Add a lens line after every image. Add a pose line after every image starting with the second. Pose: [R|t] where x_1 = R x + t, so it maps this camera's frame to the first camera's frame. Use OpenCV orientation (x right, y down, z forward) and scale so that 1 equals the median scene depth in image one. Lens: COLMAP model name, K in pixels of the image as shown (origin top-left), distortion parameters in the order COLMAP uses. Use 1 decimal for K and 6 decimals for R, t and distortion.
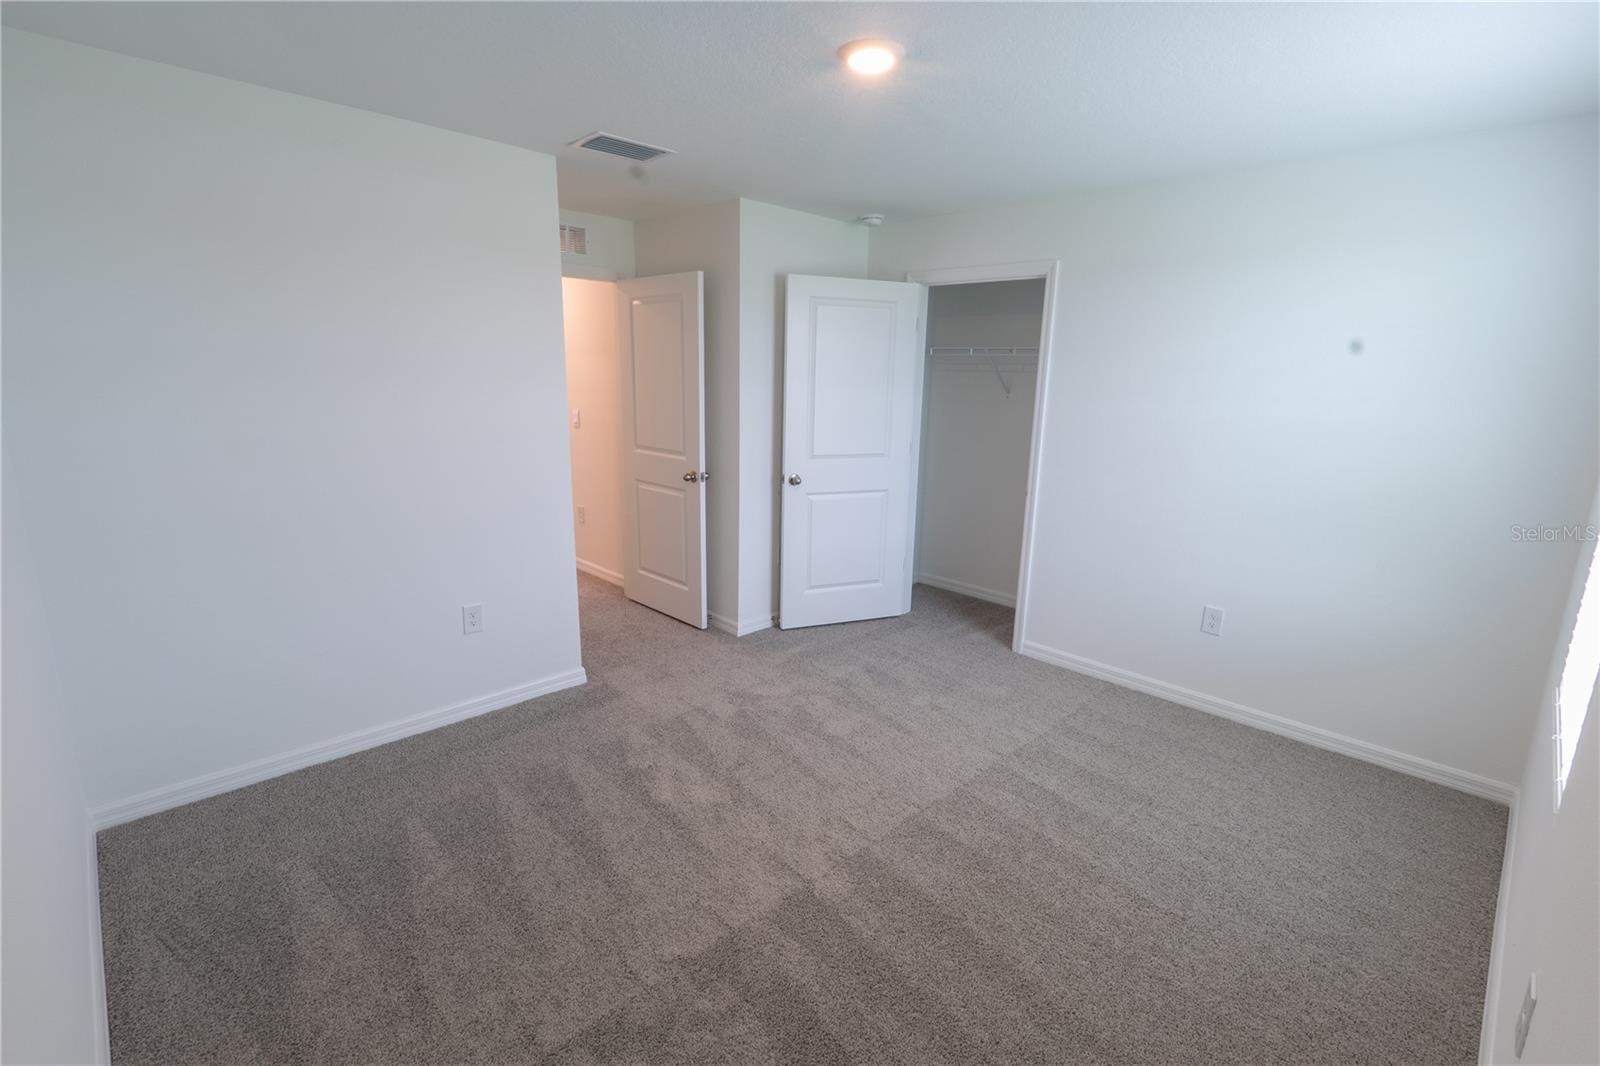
lens RADIAL K [[725.6, 0, 805.8], [0, 725.6, 533.1], [0, 0, 1]] dist [-0.005818, -0.000755]
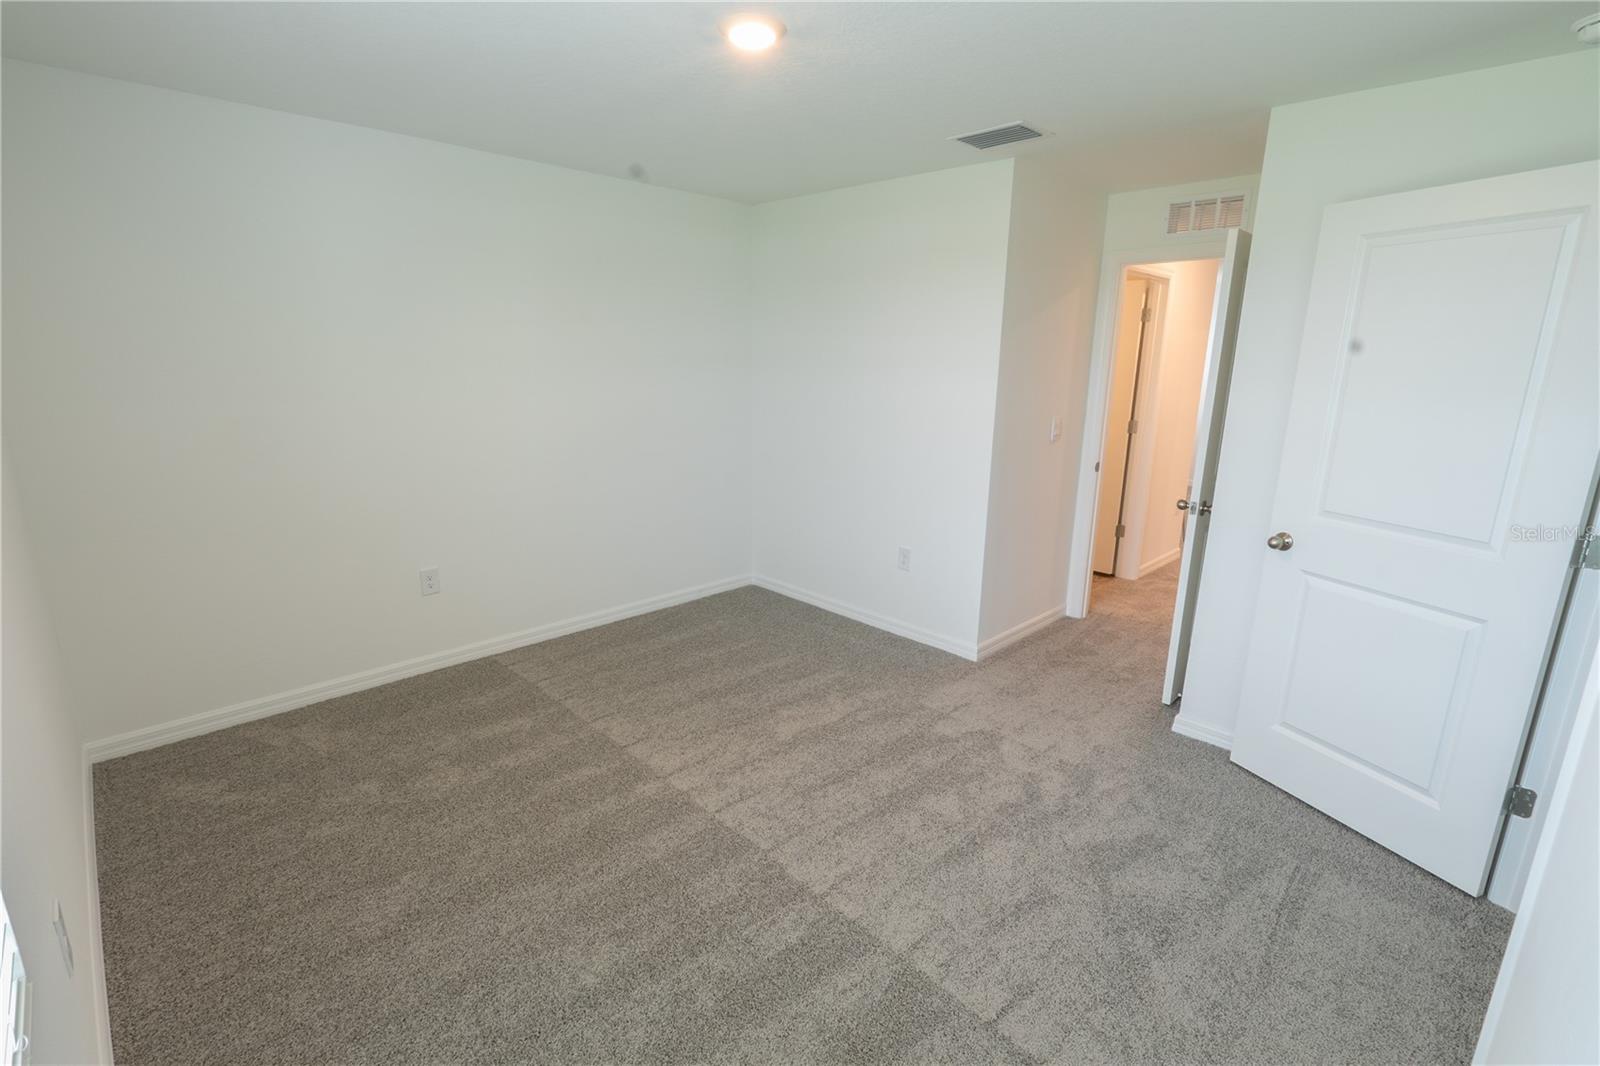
lens RADIAL K [[725.6, 0, 805.8], [0, 725.6, 533.1], [0, 0, 1]] dist [-0.005818, -0.000755]
pose [[0.004378, 0.220480, -0.975382, 0.745523], [-0.228680, 0.949765, 0.213663, -0.151690], [0.973492, 0.222115, 0.054578, 0.728096]]
